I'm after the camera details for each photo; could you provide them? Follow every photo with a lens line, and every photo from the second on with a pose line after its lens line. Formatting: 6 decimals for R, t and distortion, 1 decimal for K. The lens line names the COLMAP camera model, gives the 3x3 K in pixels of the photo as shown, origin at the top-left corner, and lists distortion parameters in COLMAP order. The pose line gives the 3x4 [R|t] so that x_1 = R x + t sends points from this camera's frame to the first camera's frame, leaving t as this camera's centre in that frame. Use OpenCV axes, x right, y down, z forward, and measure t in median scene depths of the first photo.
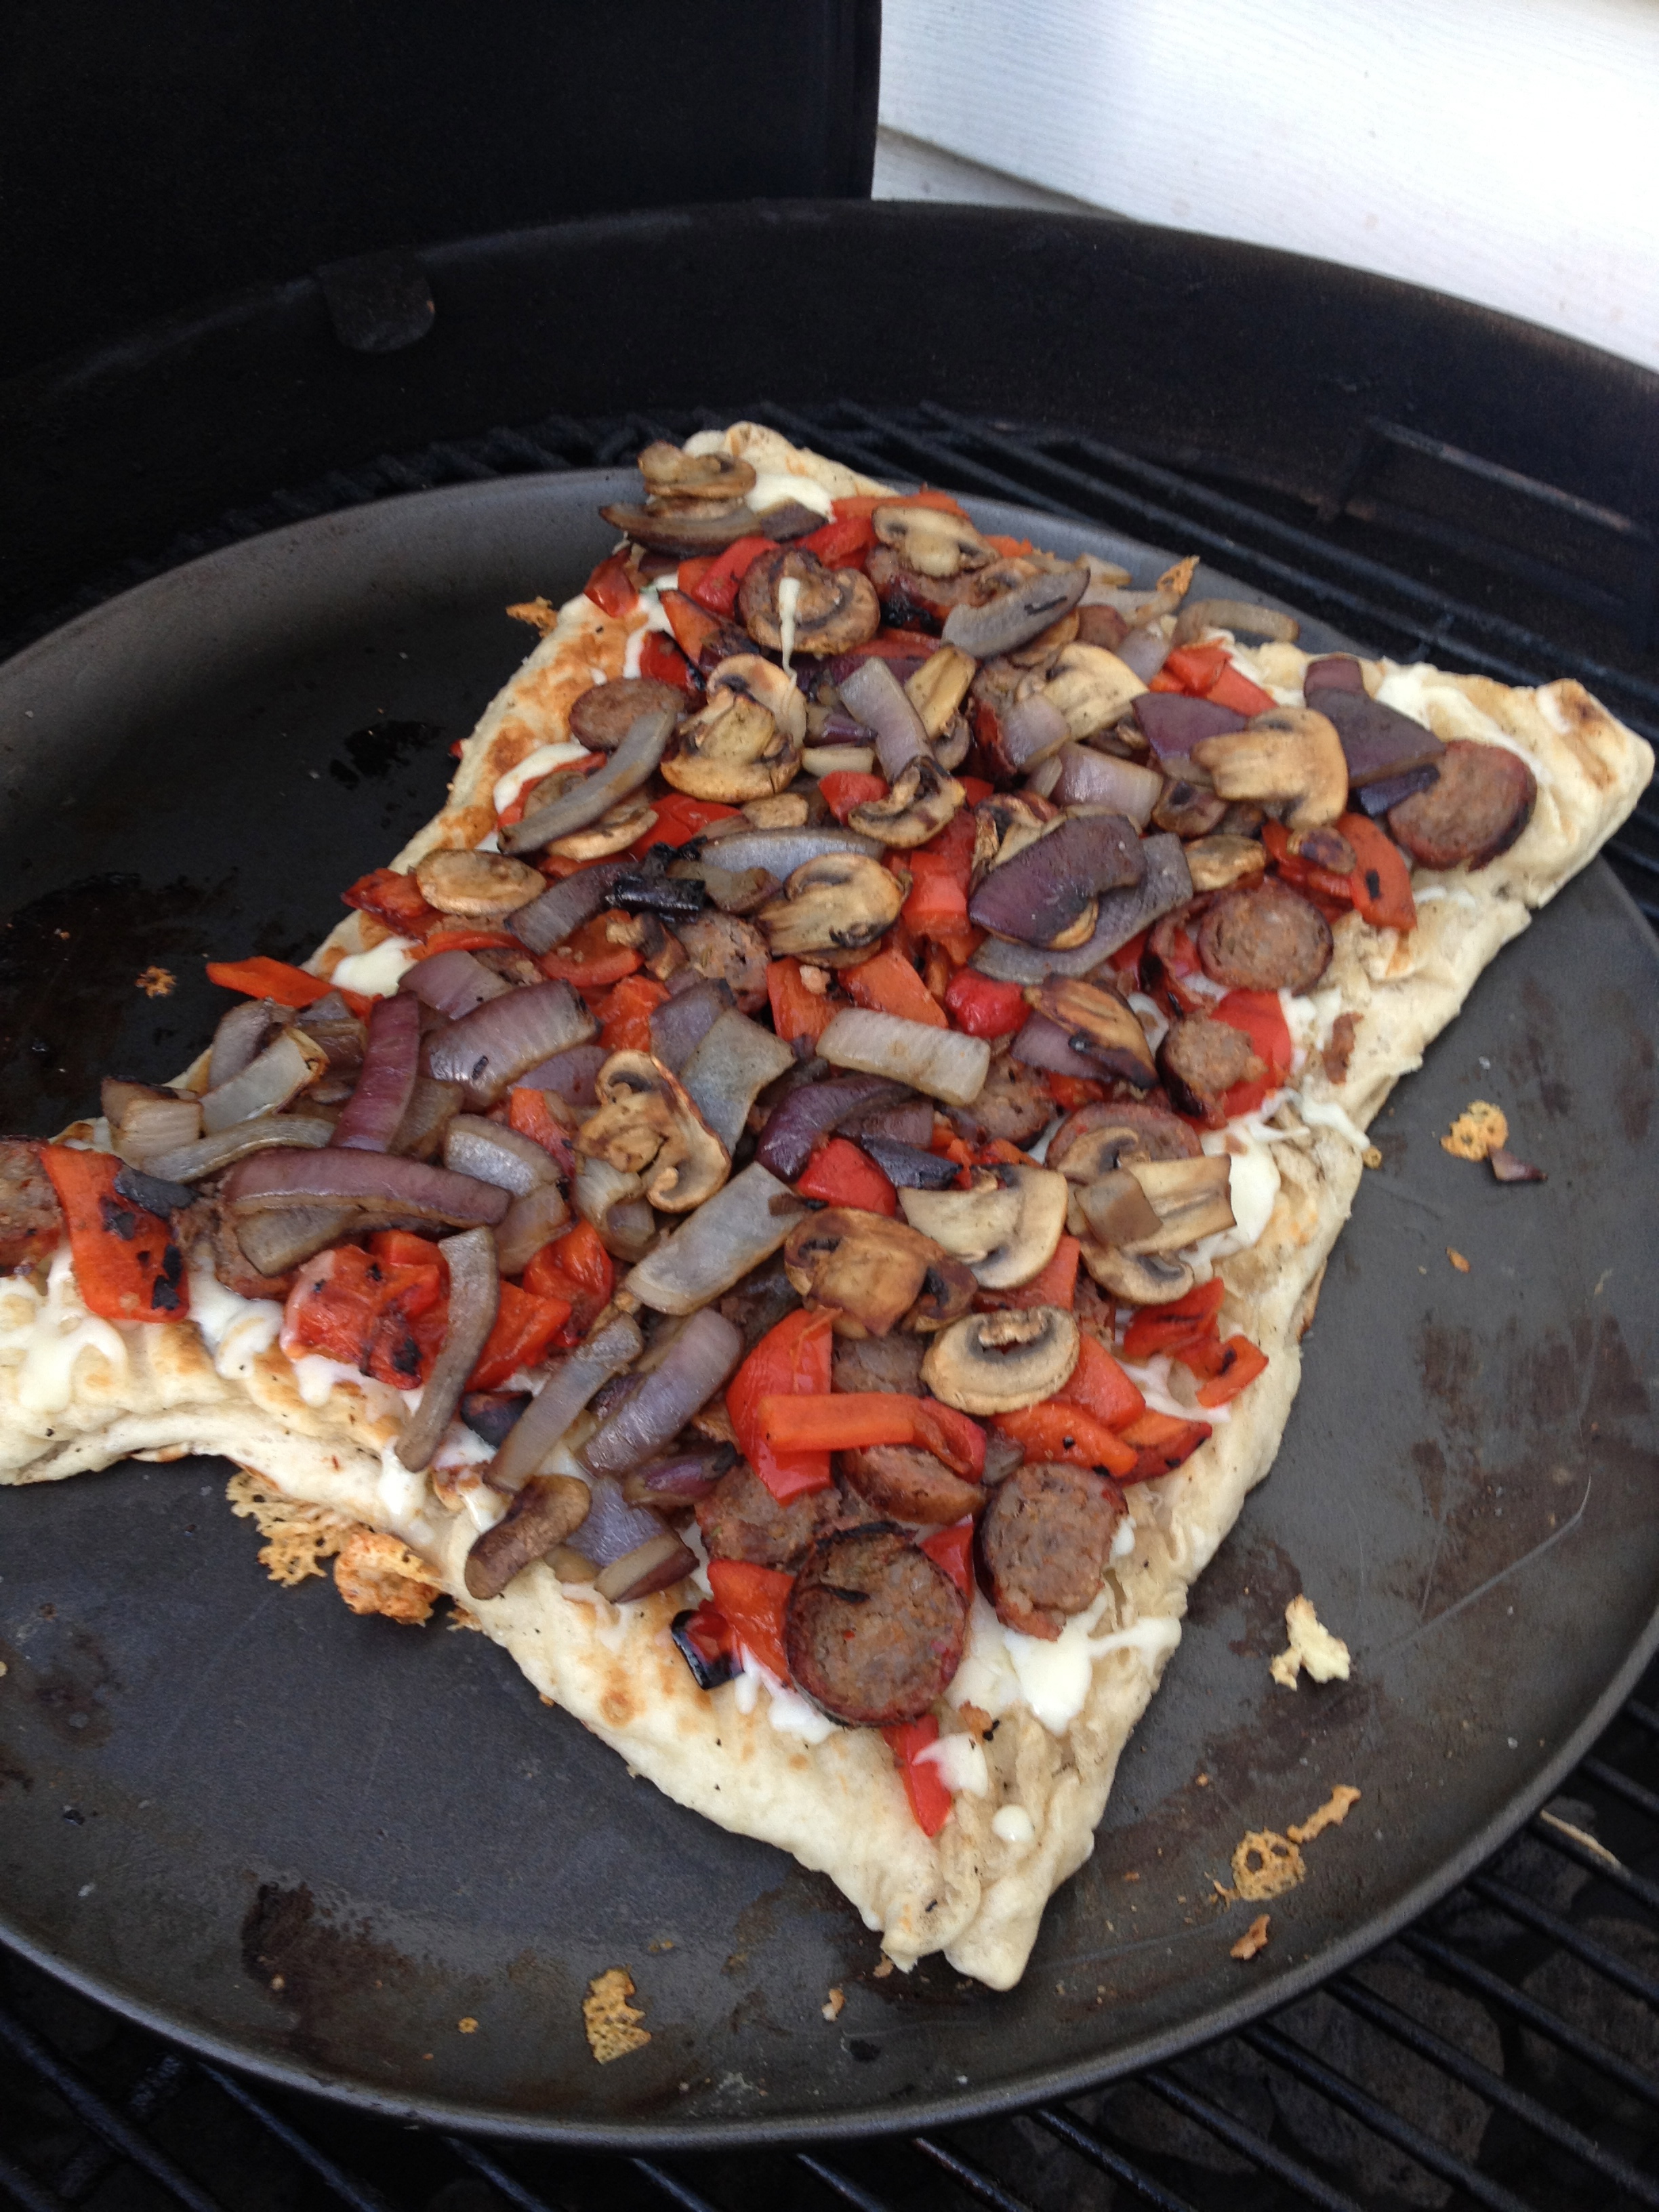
lens RADIAL K [[2353.9, 0, 829.5], [0, 2353.9, 1106.0], [0, 0, 1]] dist [0.196739, -0.635118]
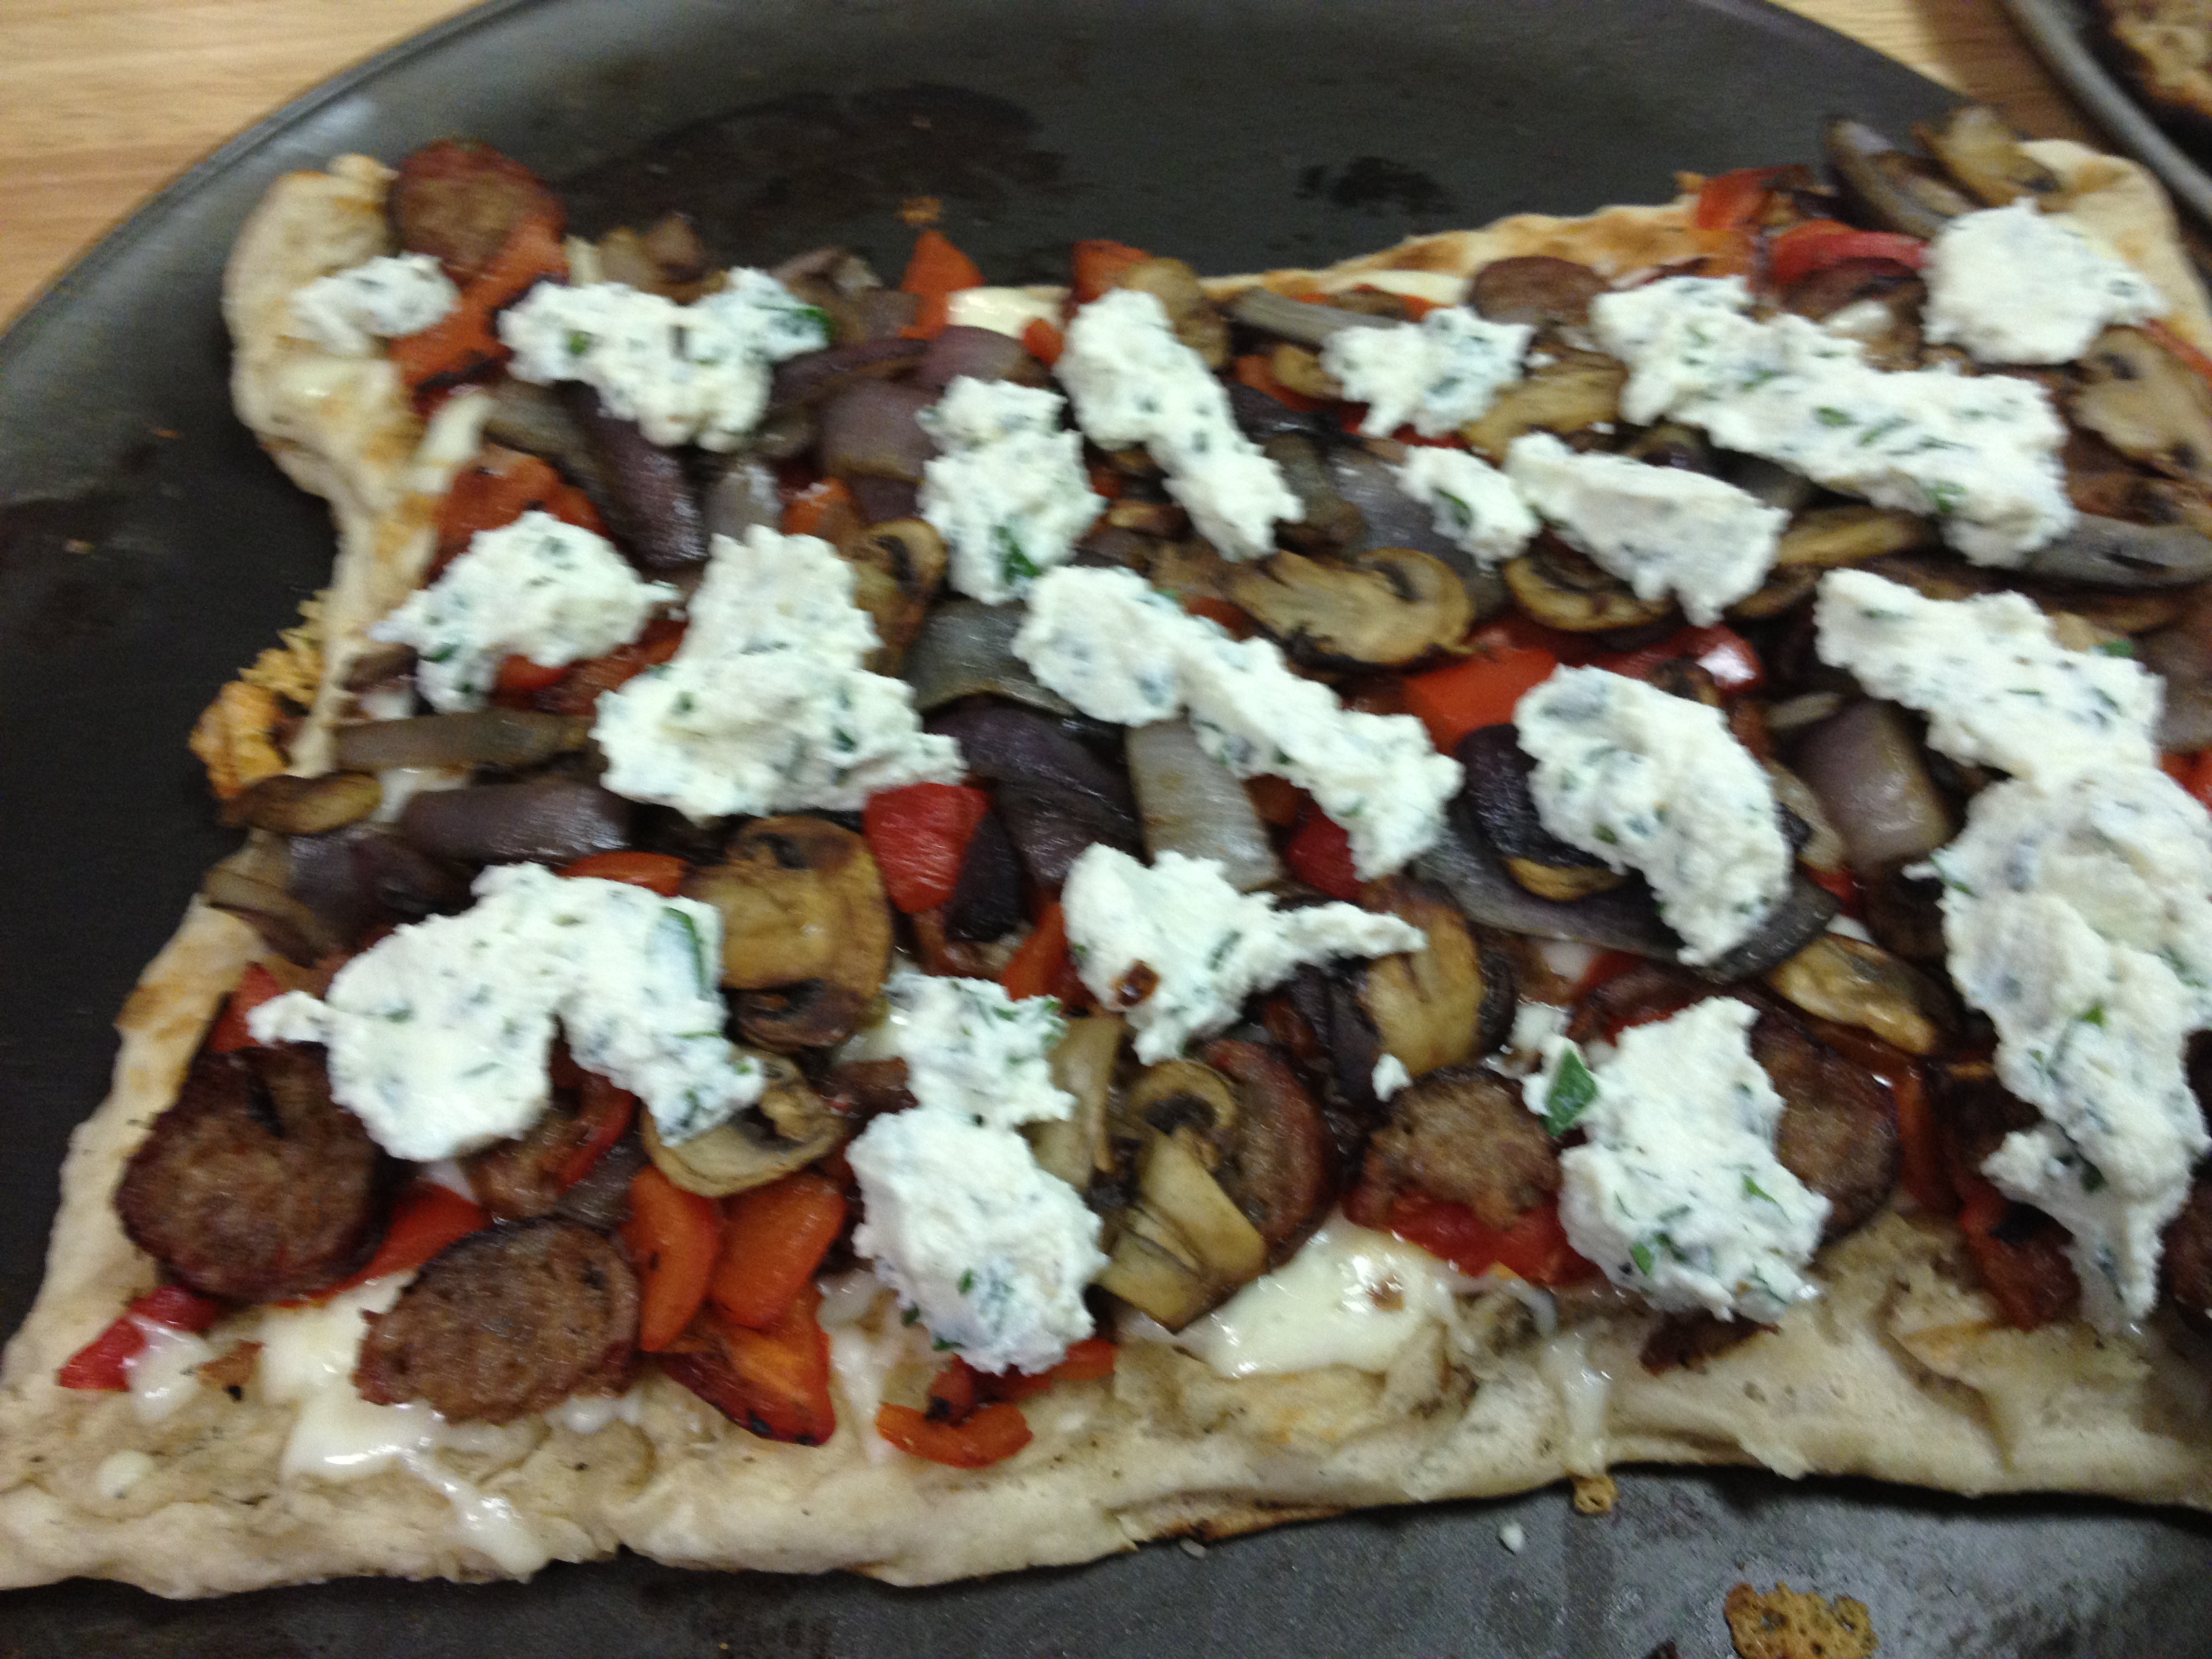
lens RADIAL K [[2353.9, 0, 1106.0], [0, 2353.9, 829.5], [0, 0, 1]] dist [0.196739, -0.635118]
pose [[0.497215, 0.665731, -0.556399, 0.447345], [-0.647525, 0.711565, 0.272738, -0.205371], [0.577484, 0.224673, 0.784879, 0.504865]]
